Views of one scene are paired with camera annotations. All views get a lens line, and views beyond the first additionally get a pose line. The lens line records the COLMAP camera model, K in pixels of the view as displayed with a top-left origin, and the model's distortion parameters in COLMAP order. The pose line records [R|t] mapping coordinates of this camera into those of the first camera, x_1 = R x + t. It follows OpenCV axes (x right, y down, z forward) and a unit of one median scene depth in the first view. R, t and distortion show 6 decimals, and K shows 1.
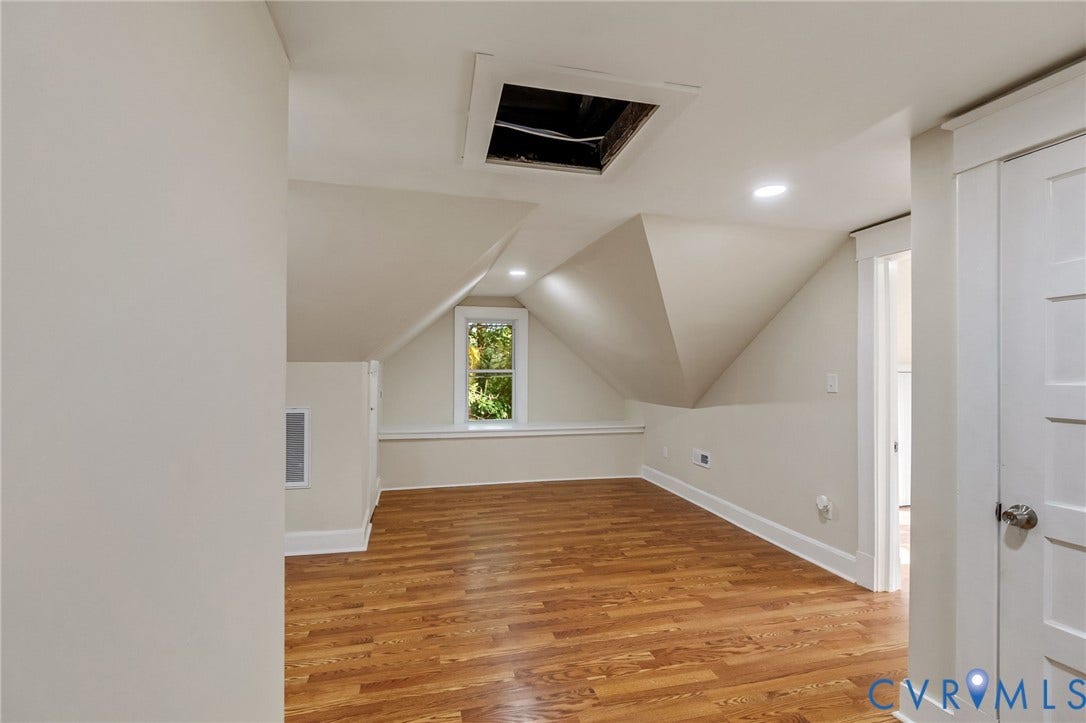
lens RADIAL K [[476.5, 0, 535.9], [0, 476.5, 360.8], [0, 0, 1]] dist [0.000367, 0.000163]
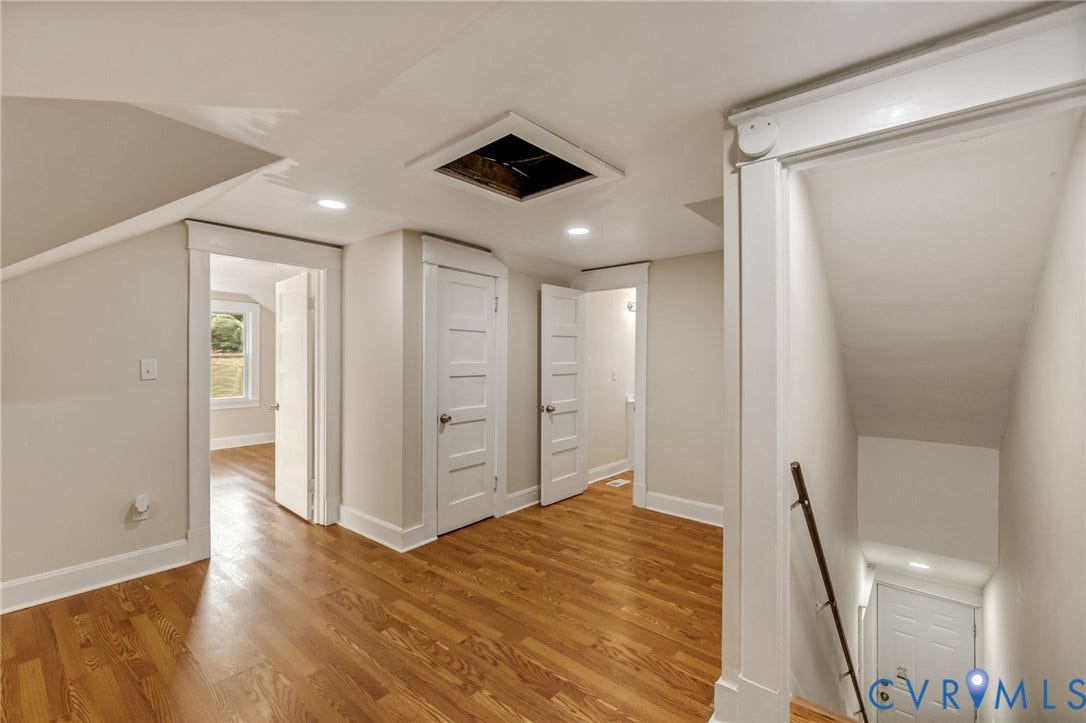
lens RADIAL K [[476.5, 0, 535.9], [0, 476.5, 360.8], [0, 0, 1]] dist [0.000367, 0.000163]
pose [[-0.582888, -0.013541, 0.812440, -0.829005], [-0.026874, 0.999635, -0.002619, 0.023158], [-0.812108, -0.023360, -0.583039, 1.425712]]
